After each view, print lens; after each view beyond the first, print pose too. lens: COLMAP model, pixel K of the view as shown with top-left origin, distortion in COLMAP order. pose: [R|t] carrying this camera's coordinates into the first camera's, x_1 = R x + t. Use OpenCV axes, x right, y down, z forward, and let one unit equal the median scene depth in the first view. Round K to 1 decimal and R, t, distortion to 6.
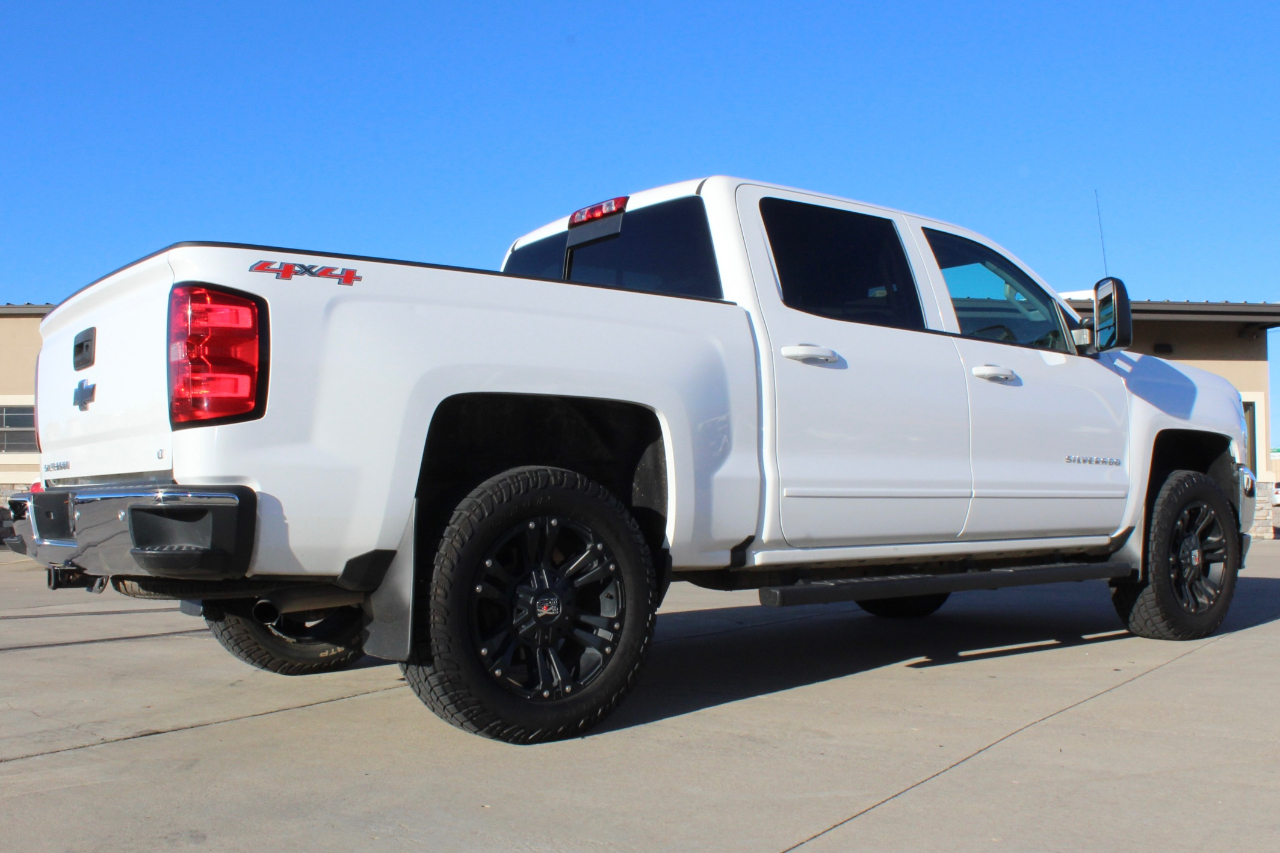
lens RADIAL K [[1280.4, 0, 687.2], [0, 1280.4, 503.5], [0, 0, 1]] dist [-0.112531, 0.000000]
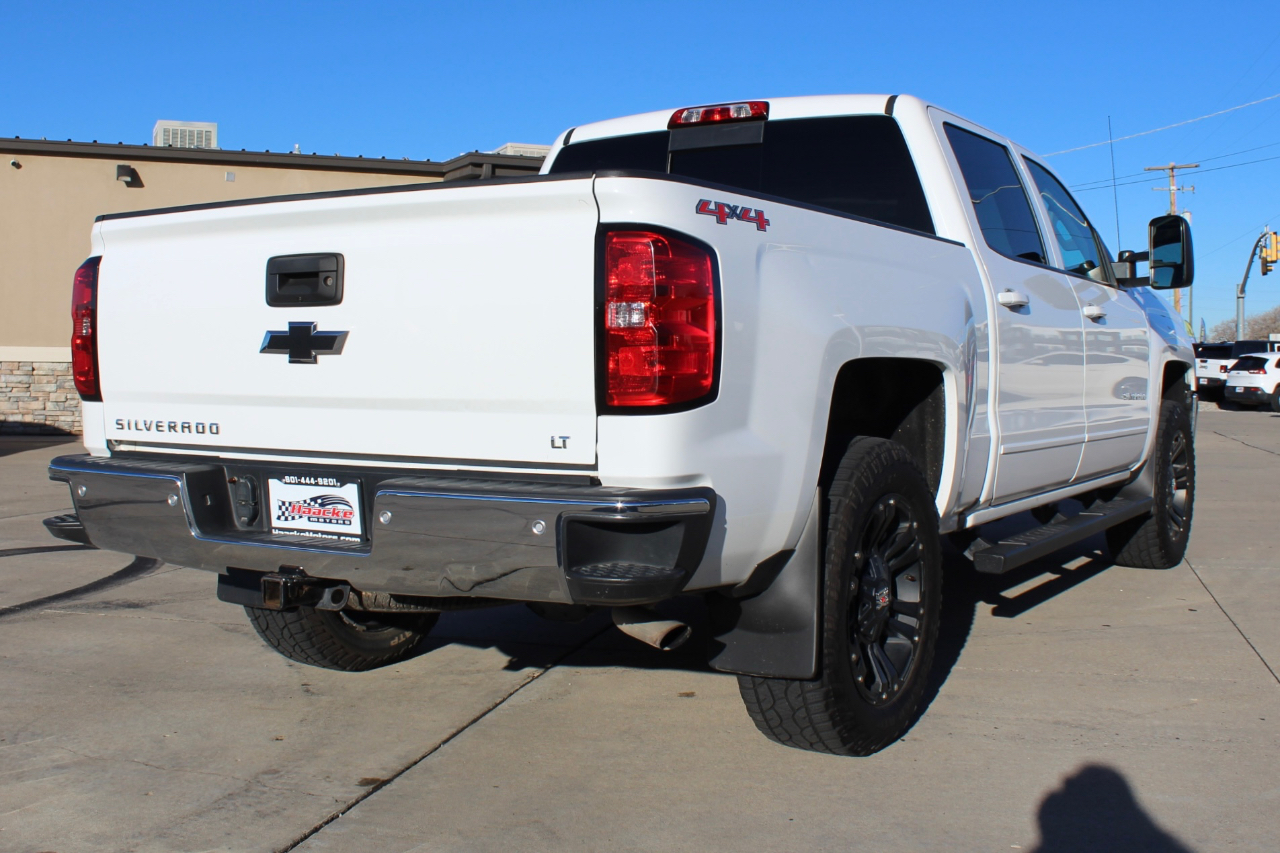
lens RADIAL K [[1410.5, 0, 658.8], [0, 1410.5, 397.9], [0, 0, 1]] dist [-0.119544, 0.000000]
pose [[0.942401, 0.002286, 0.334479, -0.511147], [-0.009387, 0.999764, 0.019614, -0.065750], [-0.334355, -0.021624, 0.942199, 0.131981]]
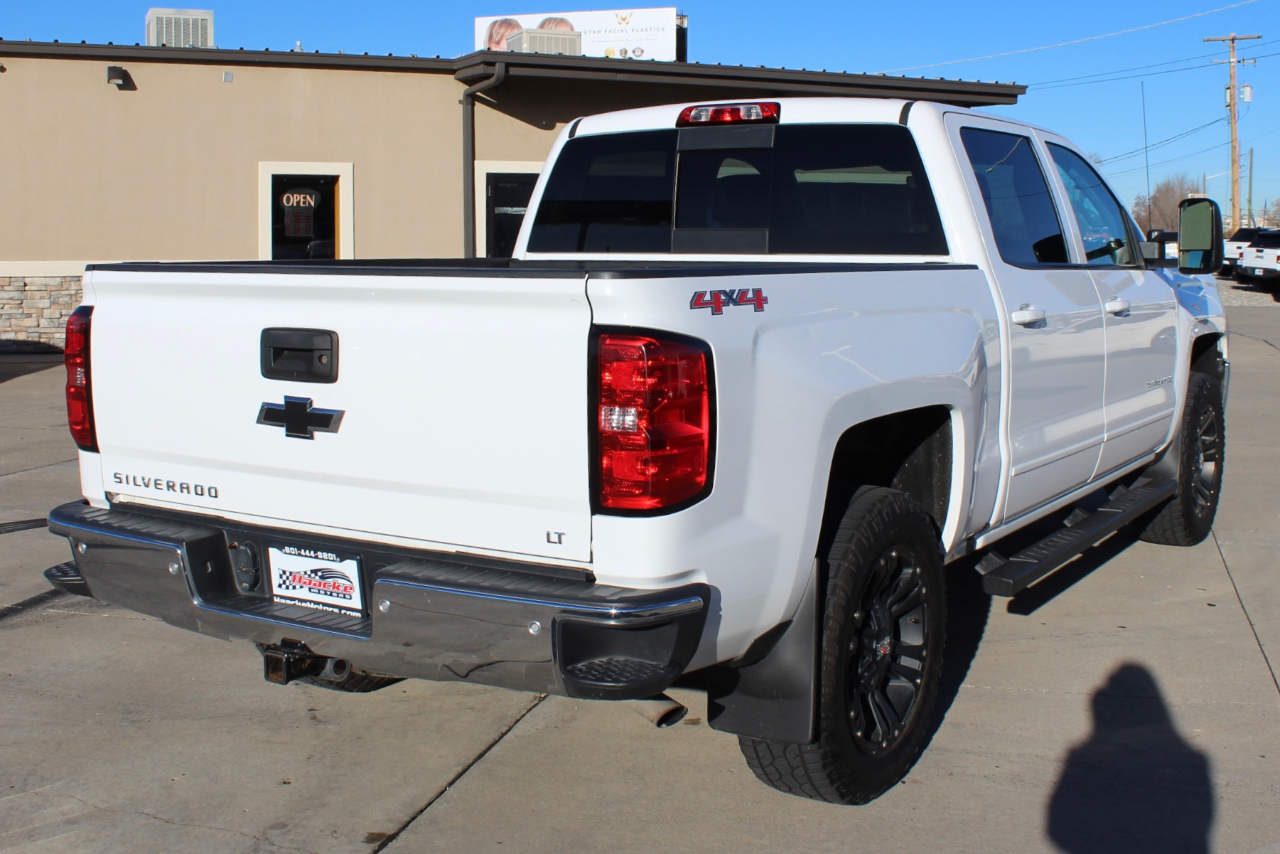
lens RADIAL K [[1486.2, 0, 697.4], [0, 1486.2, 399.0], [0, 0, 1]] dist [-0.117035, 0.000000]
pose [[0.940270, -0.026762, 0.339376, -0.506757], [-0.008951, 0.994617, 0.103230, -0.172268], [-0.340312, -0.100102, 0.934969, 0.097169]]
